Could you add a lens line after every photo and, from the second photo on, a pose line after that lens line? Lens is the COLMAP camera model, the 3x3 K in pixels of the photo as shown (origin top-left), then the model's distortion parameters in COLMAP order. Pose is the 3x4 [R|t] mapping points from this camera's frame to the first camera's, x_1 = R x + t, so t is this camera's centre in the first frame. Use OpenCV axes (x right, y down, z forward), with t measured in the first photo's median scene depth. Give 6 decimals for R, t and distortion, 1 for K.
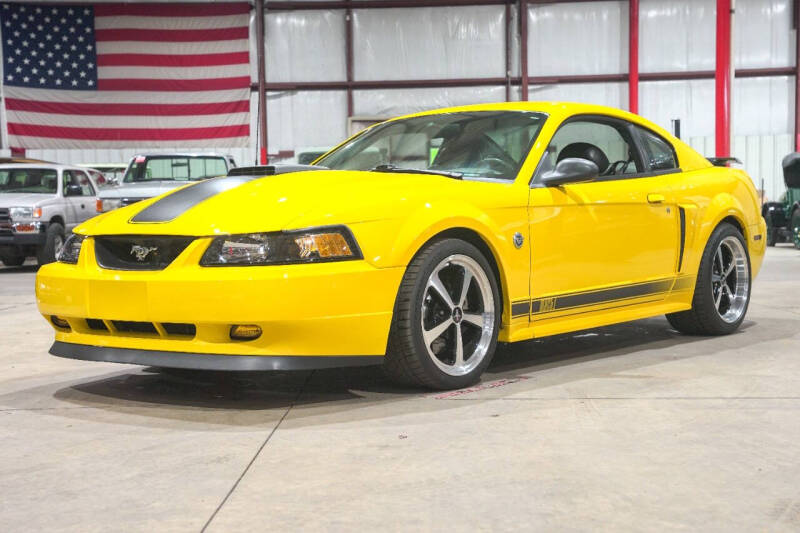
lens RADIAL K [[1150.7, 0, 400.0], [0, 1150.7, 266.5], [0, 0, 1]] dist [0.253999, 0.052210]
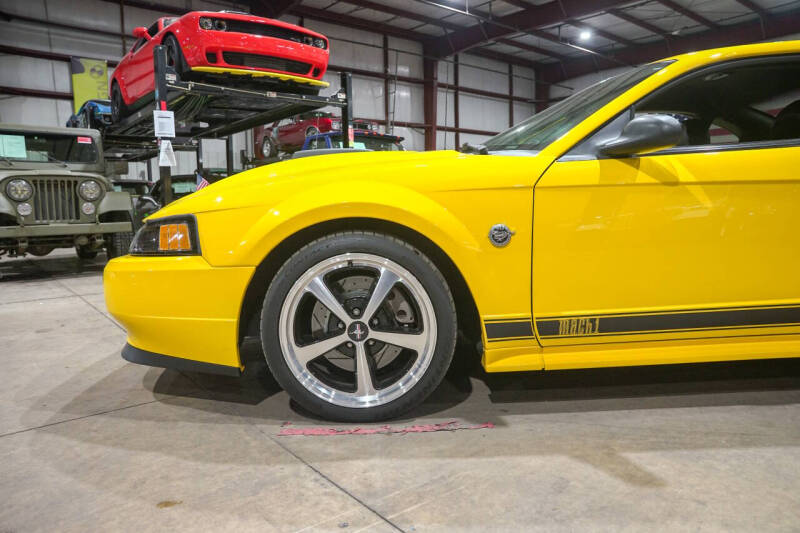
lens RADIAL K [[548.1, 0, 401.9], [0, 548.1, 267.4], [0, 0, 1]] dist [-0.145140, 0.116427]
pose [[0.648420, 0.095080, -0.755322, 0.287242], [-0.022940, 0.994160, 0.105451, -0.033331], [0.760937, -0.051049, 0.646814, 0.666221]]
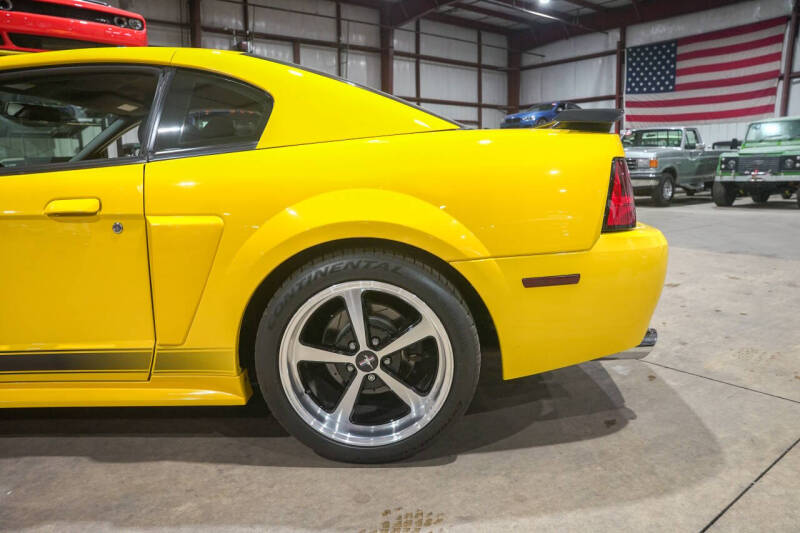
lens RADIAL K [[548.1, 0, 401.9], [0, 548.1, 267.4], [0, 0, 1]] dist [-0.145140, 0.116427]
pose [[0.620388, 0.146243, -0.770540, 0.553686], [-0.027114, 0.985874, 0.165282, -0.081921], [0.783827, -0.081647, 0.615589, 1.045037]]
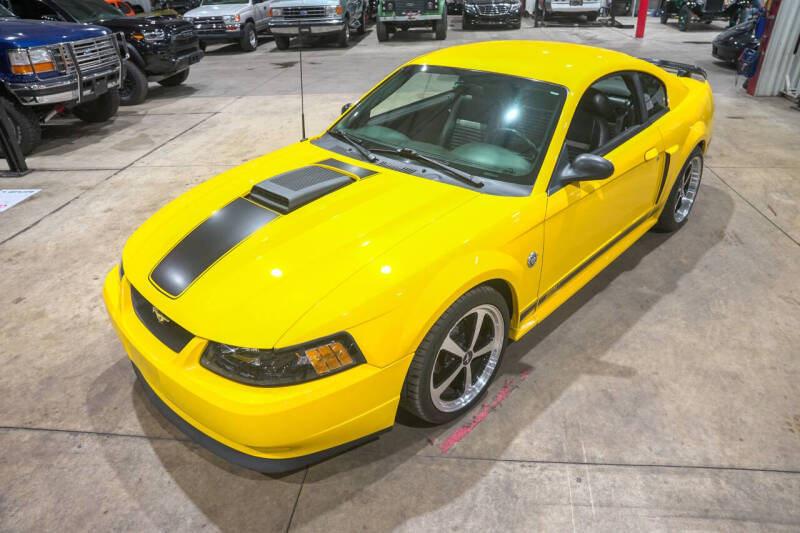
lens RADIAL K [[548.1, 0, 401.9], [0, 548.1, 267.4], [0, 0, 1]] dist [-0.145140, 0.116427]
pose [[0.996306, 0.030237, -0.080374, 0.023479], [0.009415, 0.891854, 0.452225, -0.213508], [0.085356, -0.451311, 0.888275, 0.503829]]
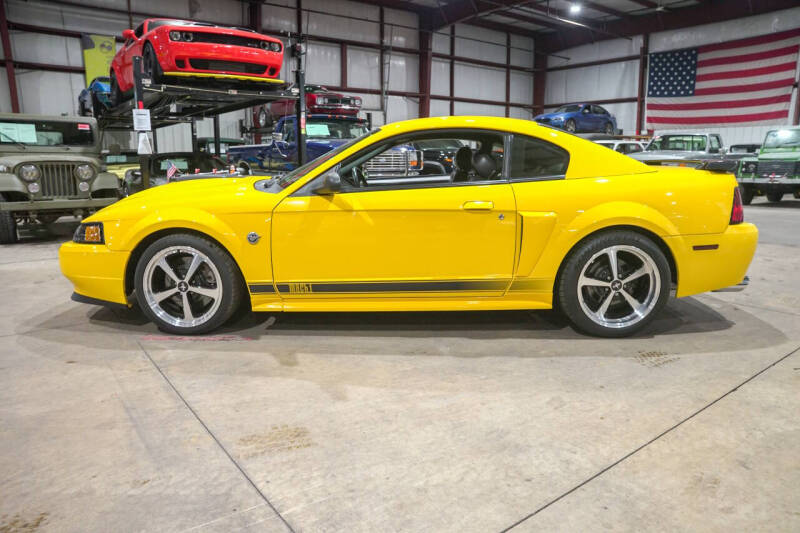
lens RADIAL K [[548.1, 0, 401.9], [0, 548.1, 267.4], [0, 0, 1]] dist [-0.145140, 0.116427]
pose [[0.614544, 0.168663, -0.770642, 0.625387], [-0.041555, 0.982442, 0.181880, -0.099093], [0.787788, -0.079749, 0.610763, 0.680032]]
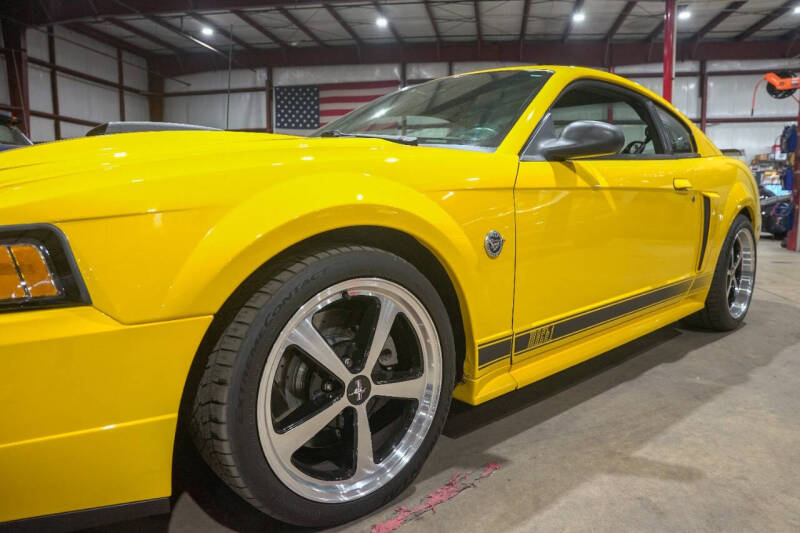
lens RADIAL K [[548.1, 0, 401.9], [0, 548.1, 267.4], [0, 0, 1]] dist [-0.145140, 0.116427]
pose [[0.987644, 0.034648, -0.152836, 0.089456], [-0.021162, 0.995807, 0.089000, -0.031516], [0.155278, -0.084666, 0.984236, 0.641943]]
